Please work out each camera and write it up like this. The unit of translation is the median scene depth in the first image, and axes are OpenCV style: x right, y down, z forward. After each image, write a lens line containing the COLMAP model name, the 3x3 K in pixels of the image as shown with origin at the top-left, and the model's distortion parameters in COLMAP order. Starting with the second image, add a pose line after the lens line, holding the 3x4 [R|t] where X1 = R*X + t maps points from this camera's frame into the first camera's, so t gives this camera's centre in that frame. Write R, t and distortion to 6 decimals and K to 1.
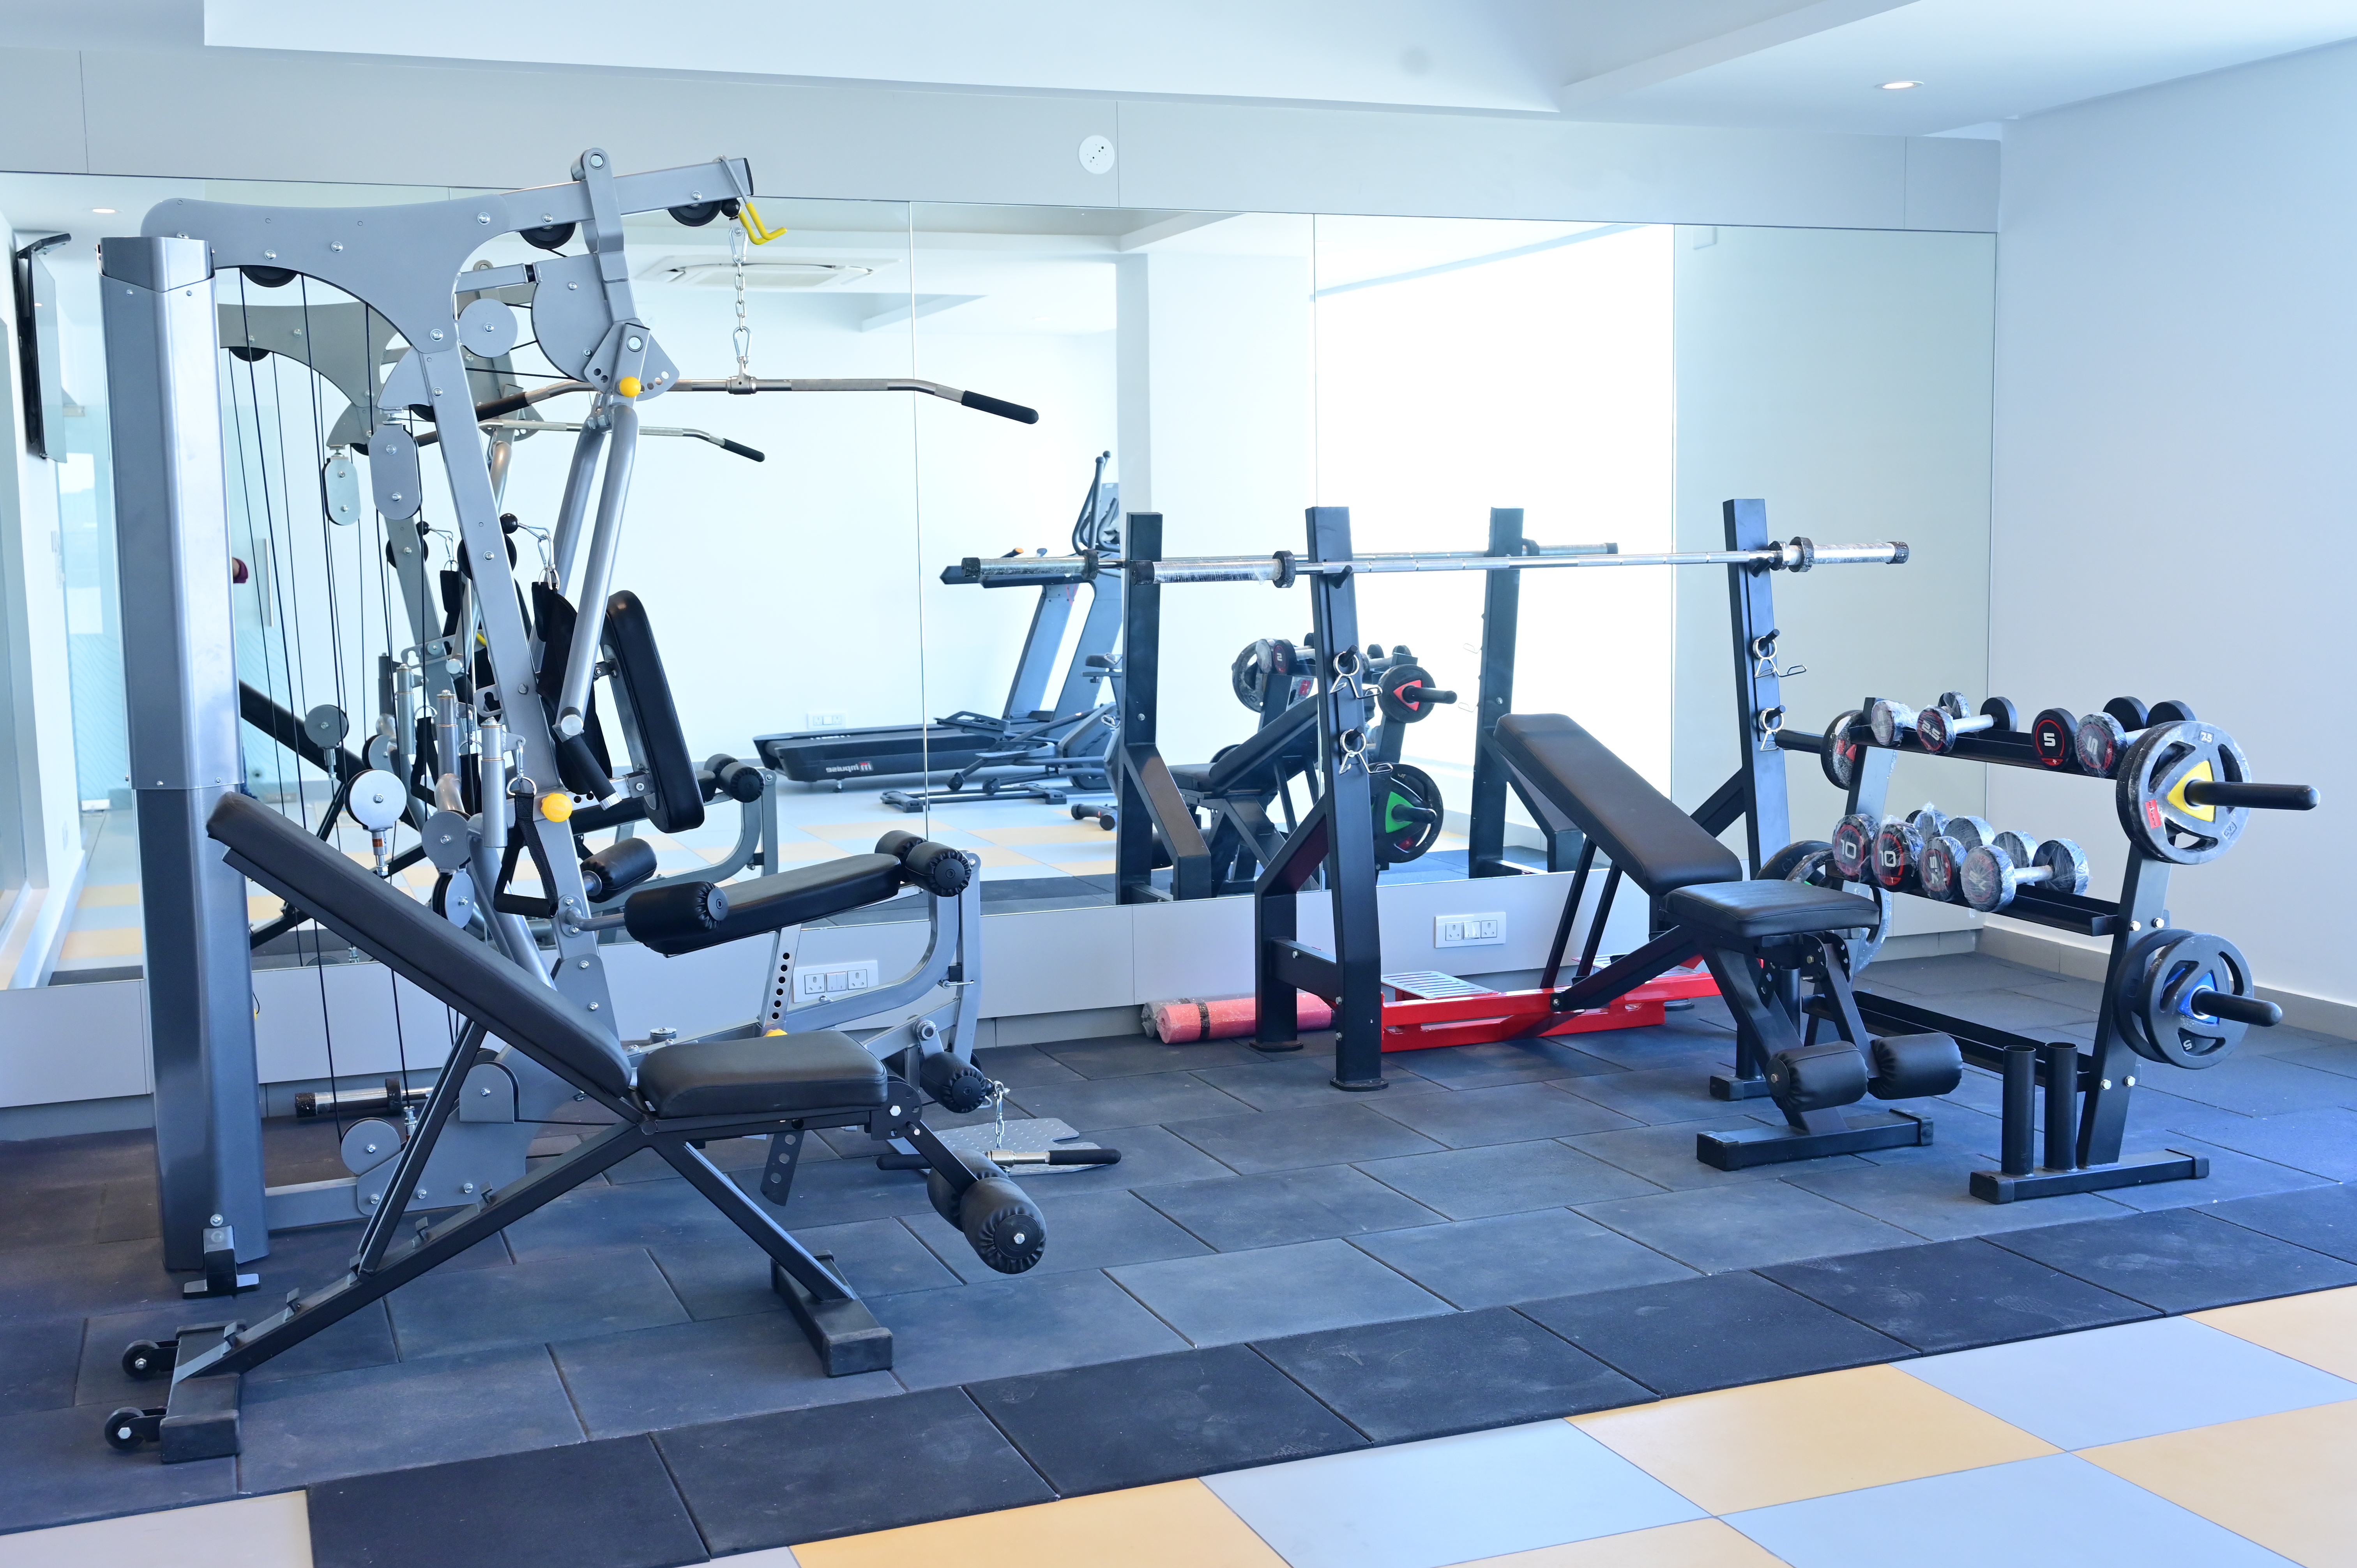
lens RADIAL K [[2506.2, 0, 1178.5], [0, 2506.2, 784.0], [0, 0, 1]] dist [0.028033, -0.008562]
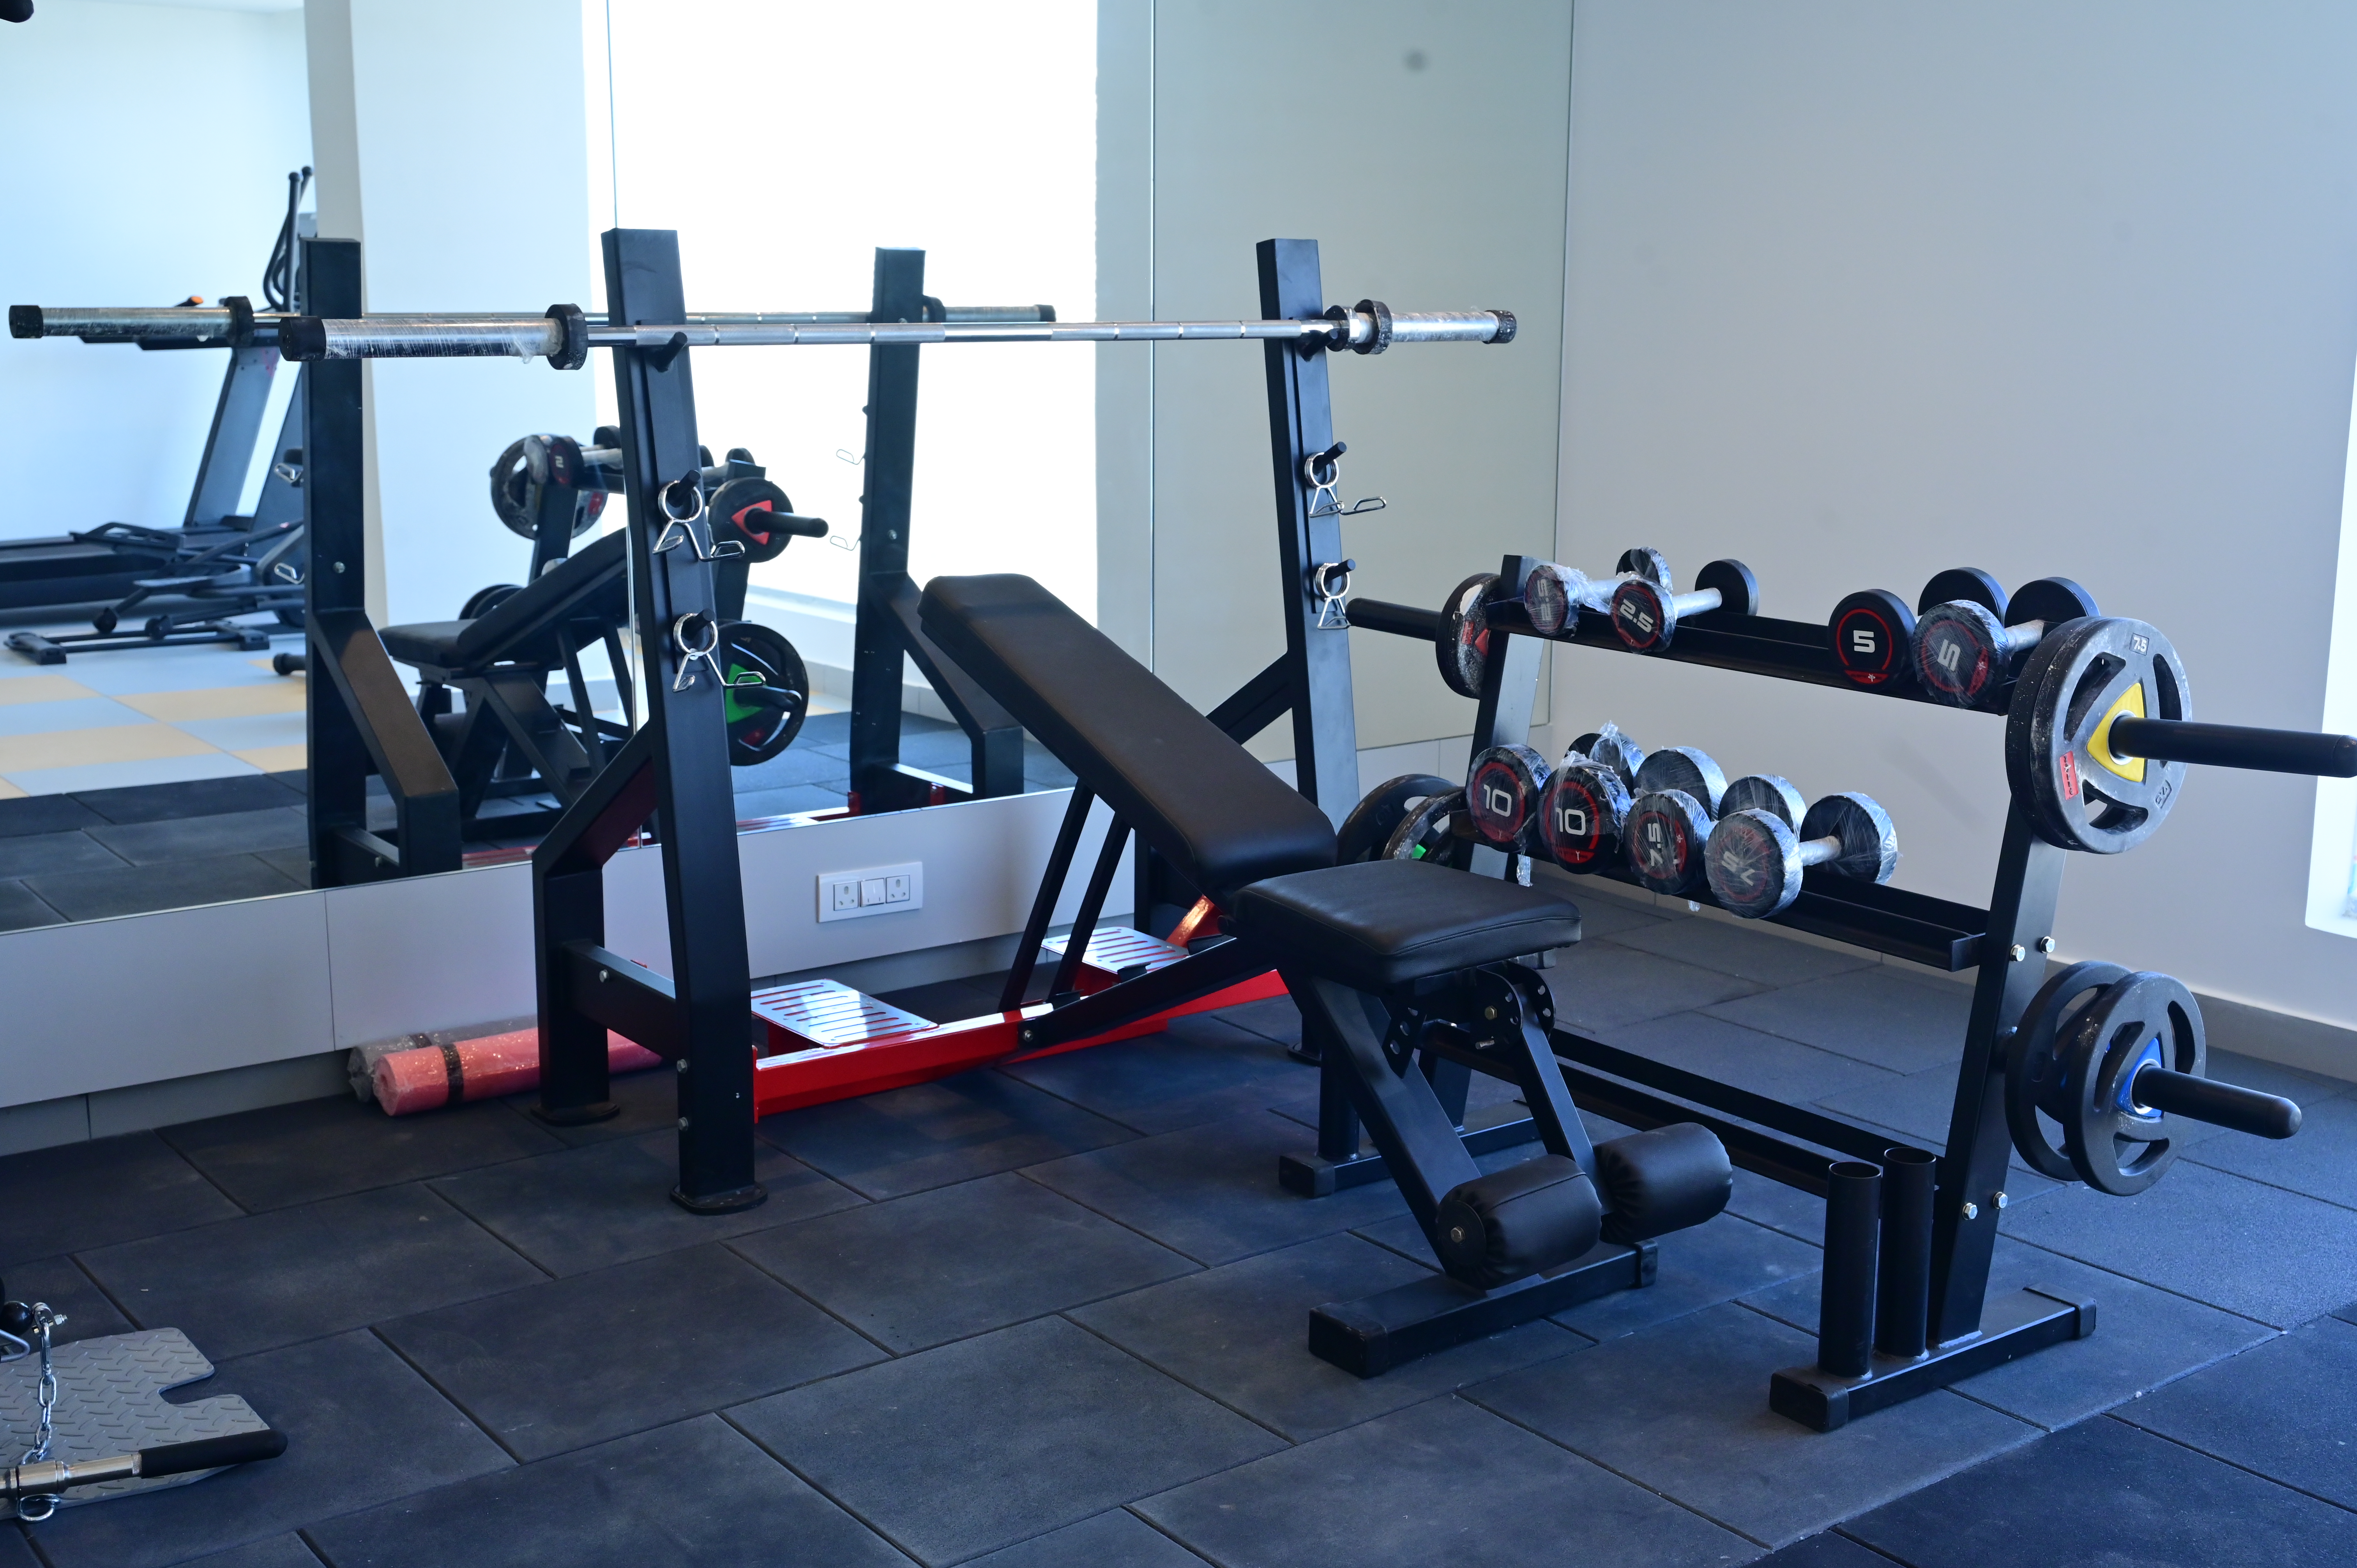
lens RADIAL K [[2552.8, 0, 1178.5], [0, 2552.8, 784.0], [0, 0, 1]] dist [0.015739, -0.001331]
pose [[0.961791, -0.031502, 0.271967, 0.015291], [0.007506, 0.996019, 0.088823, -0.036946], [-0.273682, -0.083387, 0.958199, 0.418447]]
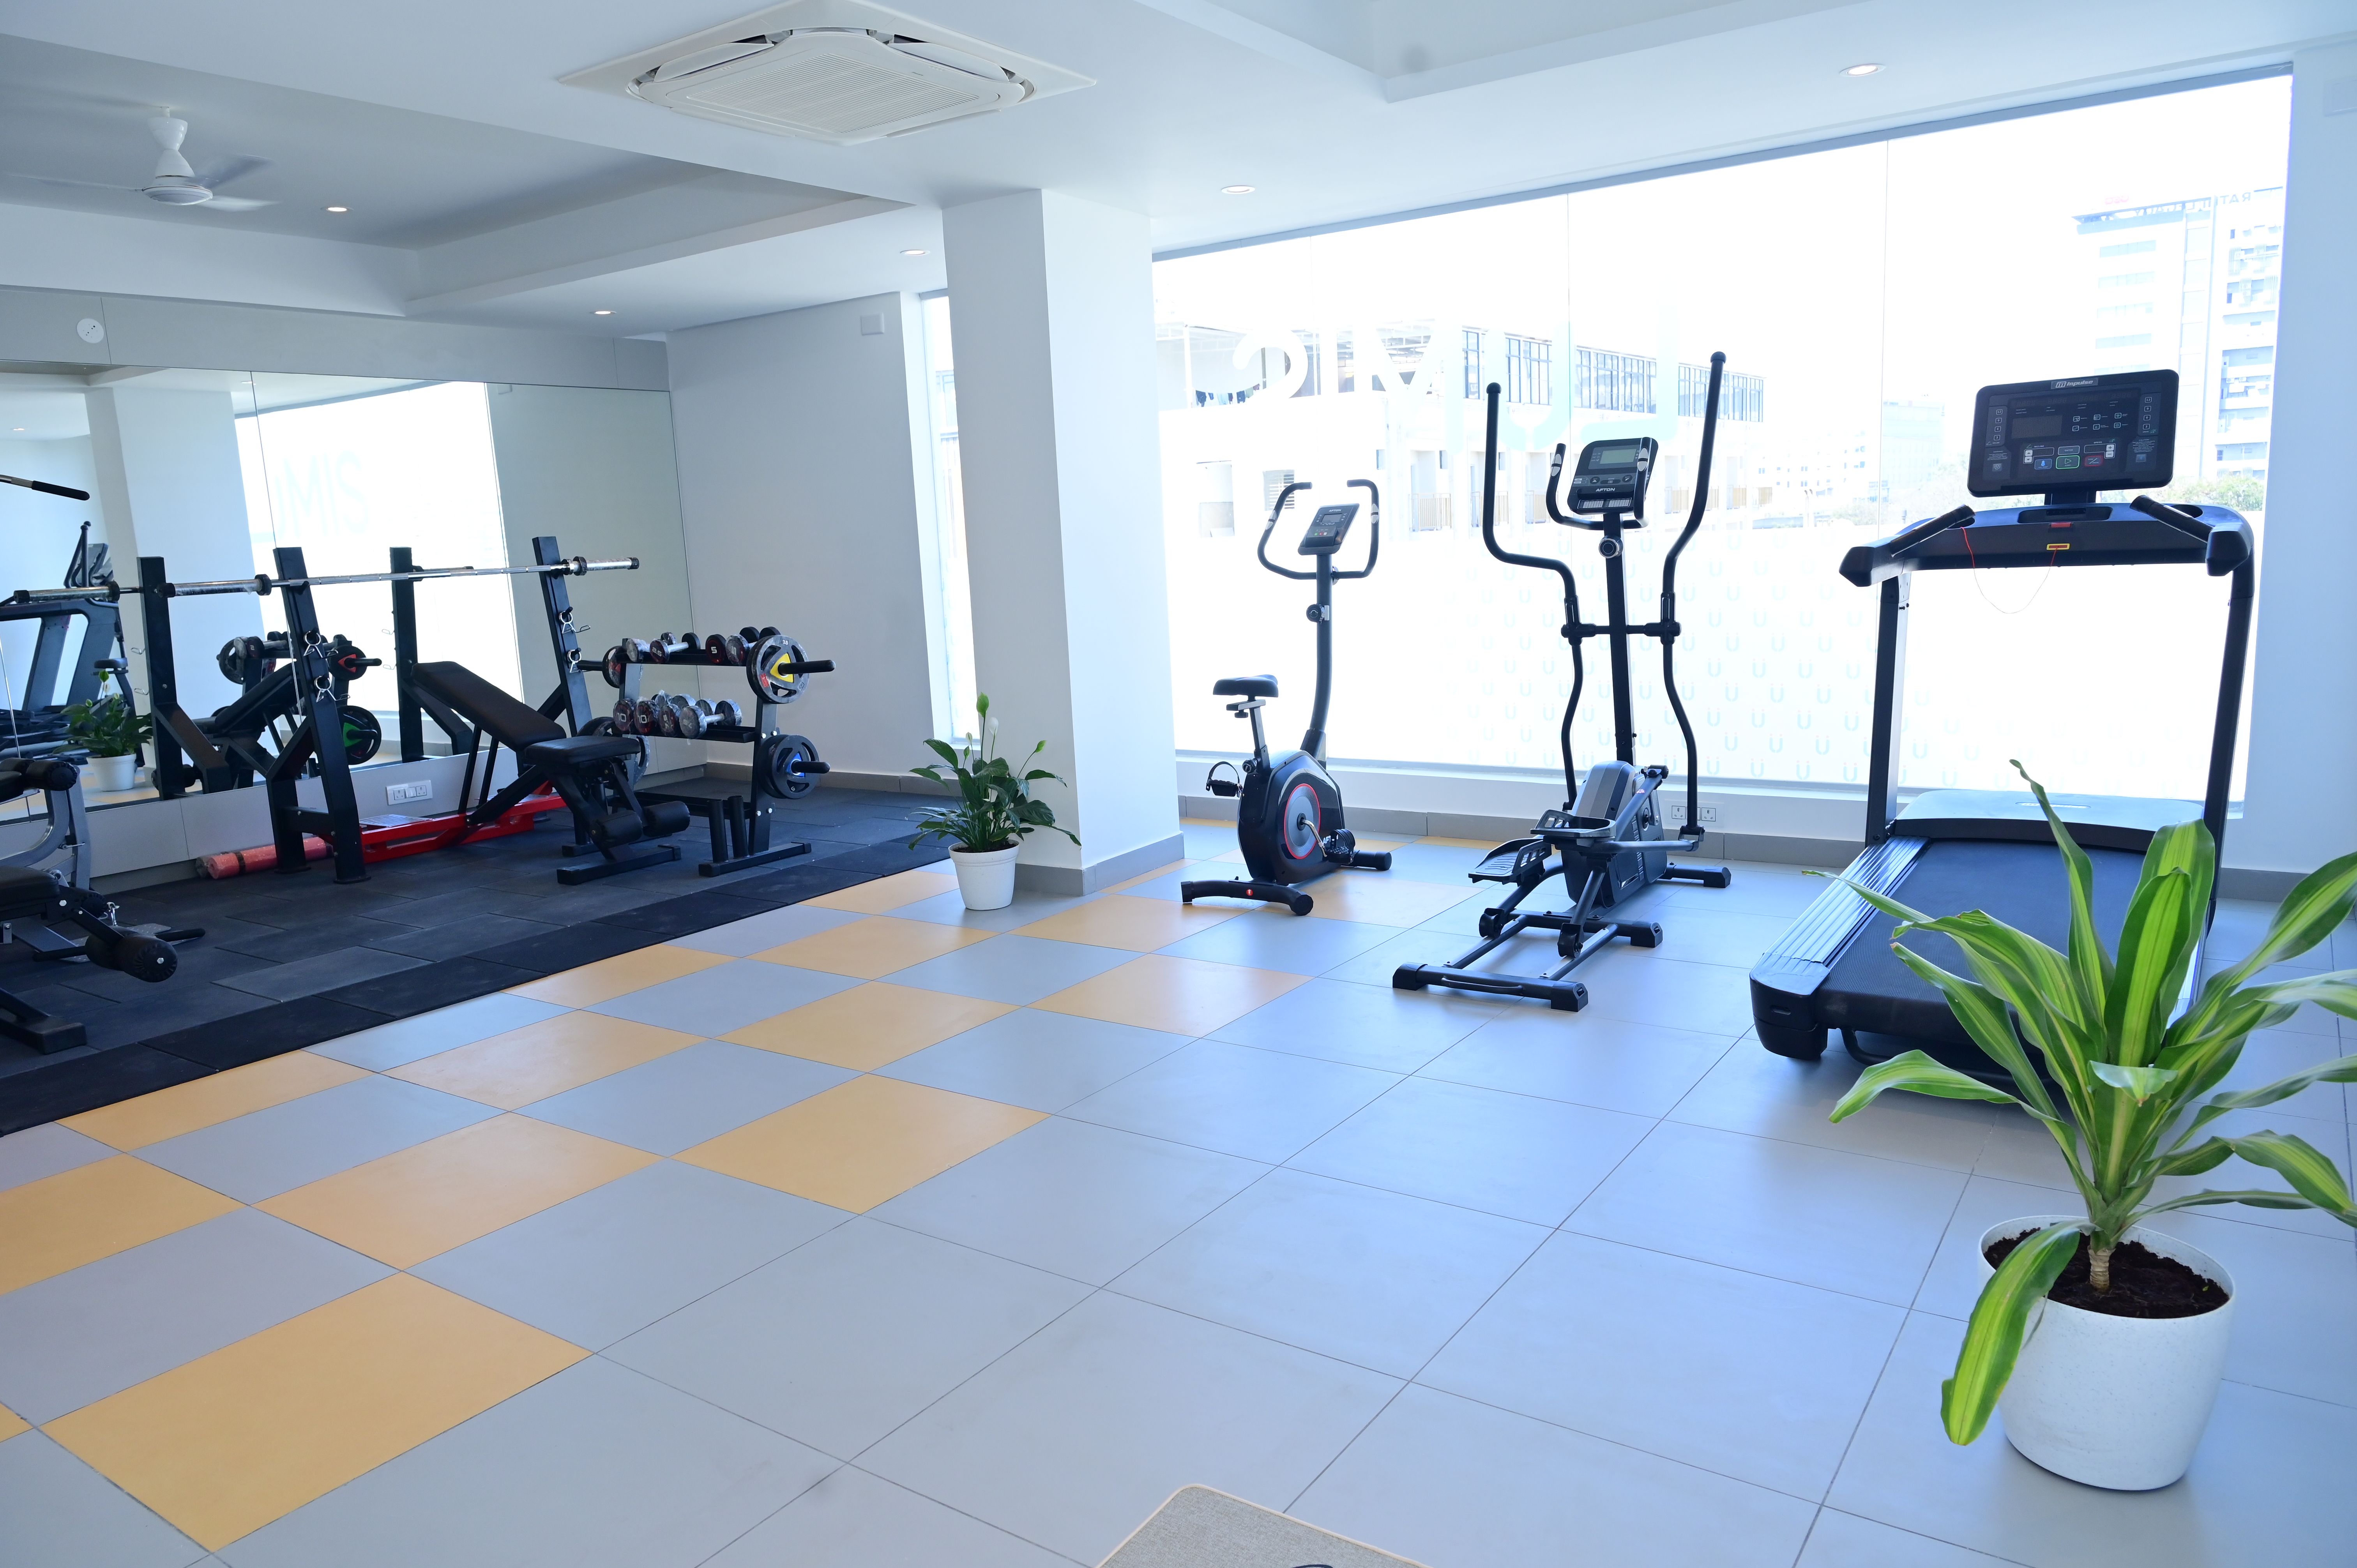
lens RADIAL K [[1574.8, 0, 1178.5], [0, 1574.8, 784.0], [0, 0, 1]] dist [0.000642, 0.000289]
pose [[0.829311, -0.114848, 0.546858, -0.046107], [0.093637, 0.993375, 0.066622, 0.037392], [-0.550886, -0.004044, 0.834570, -0.246659]]
